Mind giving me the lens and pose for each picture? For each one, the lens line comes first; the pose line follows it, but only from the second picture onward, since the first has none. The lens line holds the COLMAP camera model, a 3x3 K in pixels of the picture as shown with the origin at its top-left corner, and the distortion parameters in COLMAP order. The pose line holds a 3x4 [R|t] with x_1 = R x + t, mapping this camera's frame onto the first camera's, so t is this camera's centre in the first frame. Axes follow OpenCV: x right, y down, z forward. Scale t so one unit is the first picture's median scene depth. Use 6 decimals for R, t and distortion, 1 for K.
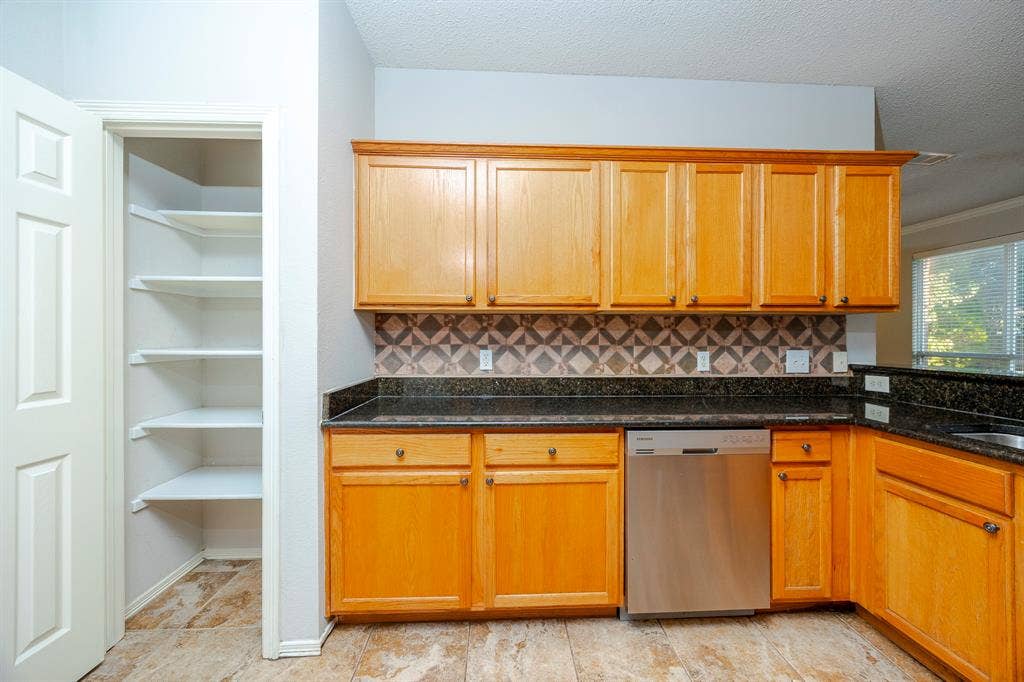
lens RADIAL K [[394.2, 0, 513.3], [0, 394.2, 336.9], [0, 0, 1]] dist [-0.000362, -0.000058]
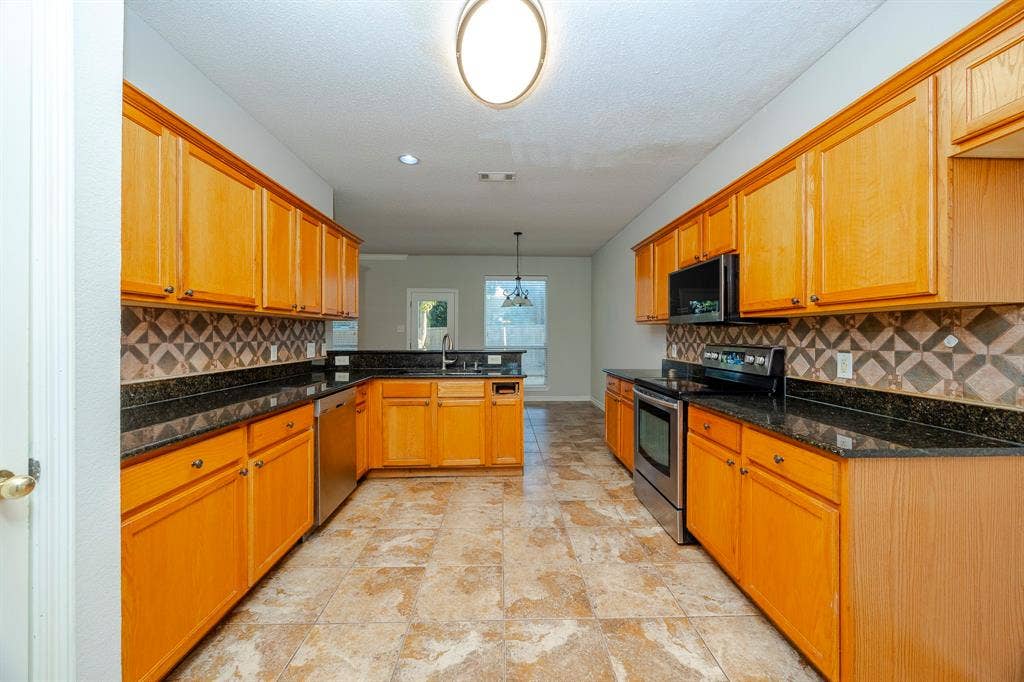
lens RADIAL K [[394.2, 0, 513.3], [0, 394.2, 336.9], [0, 0, 1]] dist [-0.000362, -0.000058]
pose [[0.010872, -0.006420, 0.999920, -0.818118], [-0.003889, 0.999972, 0.006462, -0.002686], [-0.999933, -0.003959, 0.010846, 0.196010]]
